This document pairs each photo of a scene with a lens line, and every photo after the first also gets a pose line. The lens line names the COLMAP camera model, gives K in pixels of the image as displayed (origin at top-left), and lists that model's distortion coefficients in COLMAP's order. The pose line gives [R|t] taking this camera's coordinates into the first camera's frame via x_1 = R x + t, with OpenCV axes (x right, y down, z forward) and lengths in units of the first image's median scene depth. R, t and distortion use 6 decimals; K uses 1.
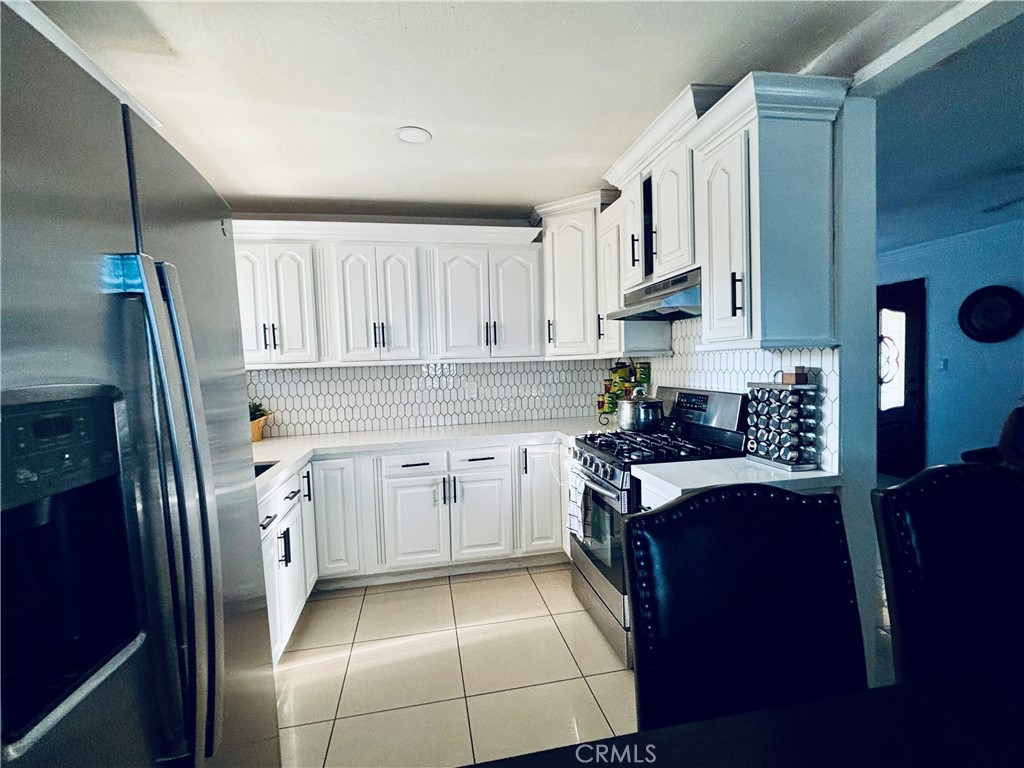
lens RADIAL K [[474.8, 0, 512.0], [0, 474.8, 384.0], [0, 0, 1]] dist [0.025207, -0.000081]
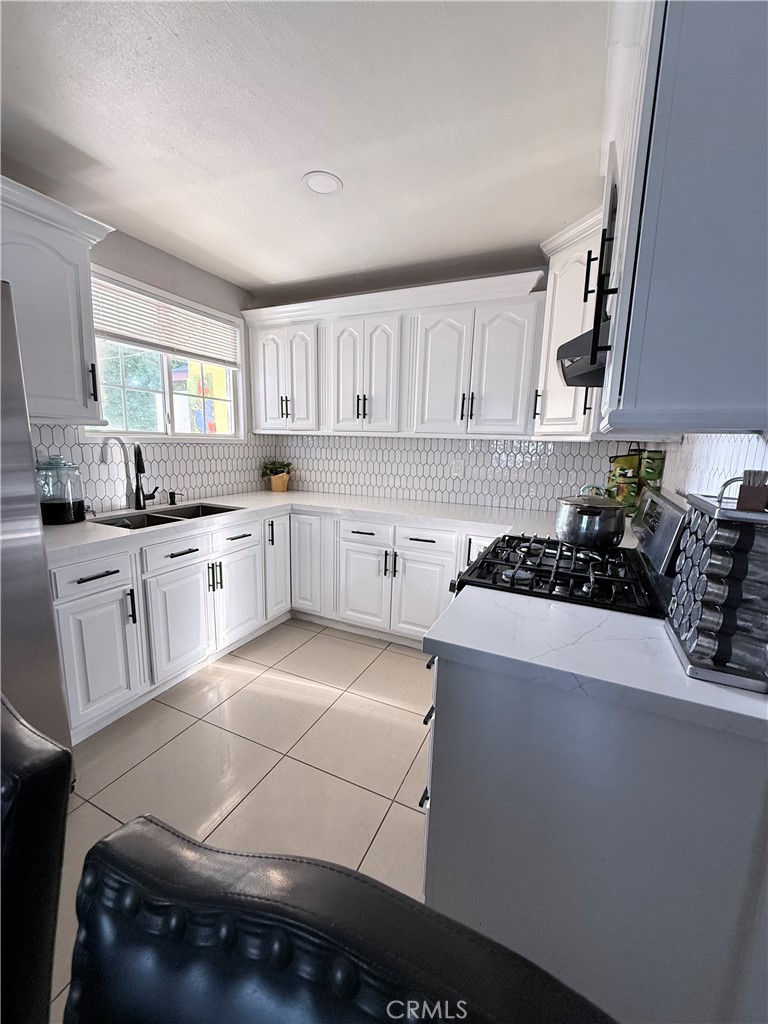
lens RADIAL K [[410.0, 0, 384.0], [0, 410.0, 512.0], [0, 0, 1]] dist [-0.000582, 0.000804]
pose [[0.805181, 0.156529, -0.571999, 0.319303], [-0.079333, 0.984298, 0.157682, -0.020919], [0.587699, -0.081584, 0.804956, 0.278661]]
